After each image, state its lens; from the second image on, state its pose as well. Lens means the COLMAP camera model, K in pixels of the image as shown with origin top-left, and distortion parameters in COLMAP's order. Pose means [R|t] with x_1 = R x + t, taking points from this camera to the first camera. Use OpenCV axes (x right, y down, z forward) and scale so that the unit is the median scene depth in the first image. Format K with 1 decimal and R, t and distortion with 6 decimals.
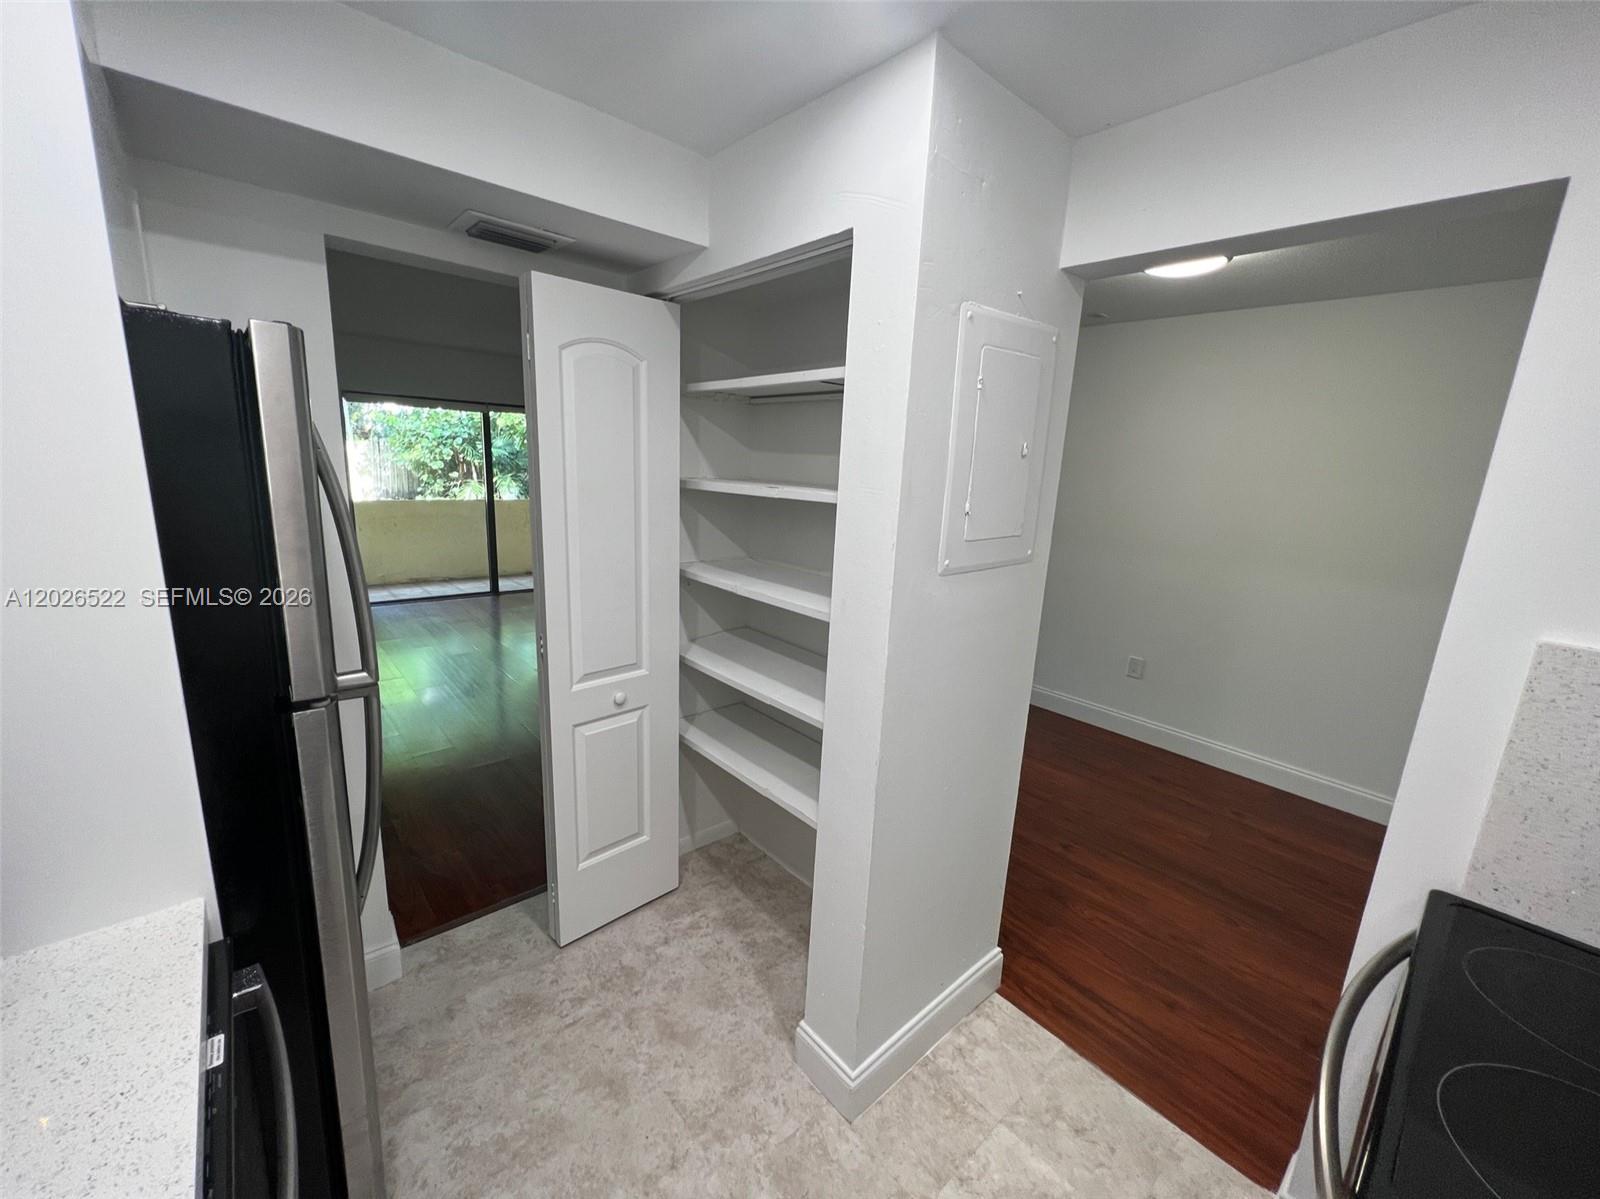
lens RADIAL K [[635.1, 0, 808.3], [0, 635.1, 592.3], [0, 0, 1]] dist [0.007258, -0.001195]
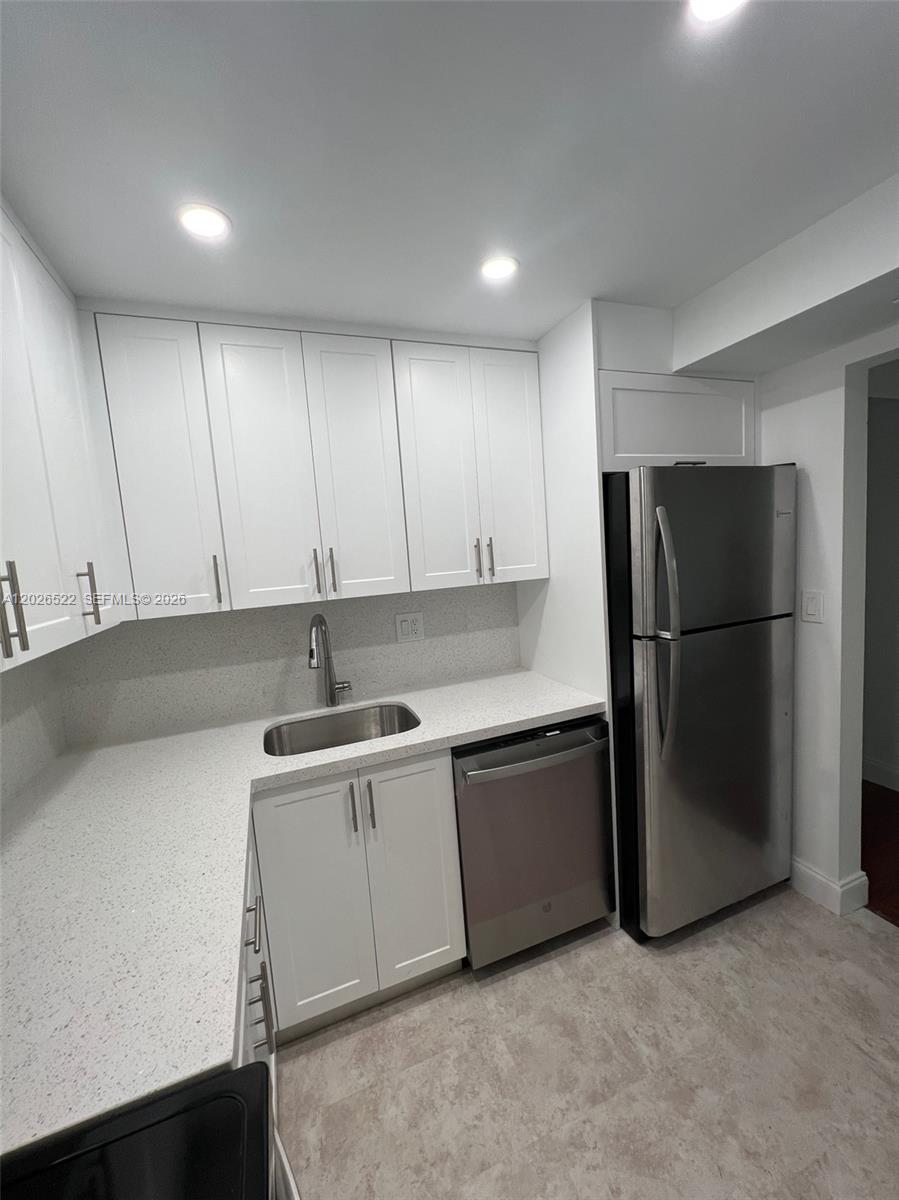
lens RADIAL K [[476.4, 0, 451.9], [0, 476.4, 602.3], [0, 0, 1]] dist [0.007258, -0.001195]
pose [[-0.341120, 0.082340, -0.936406, 0.595676], [-0.142045, 0.980202, 0.137936, -0.047761], [0.929225, 0.180065, -0.322671, 0.583954]]
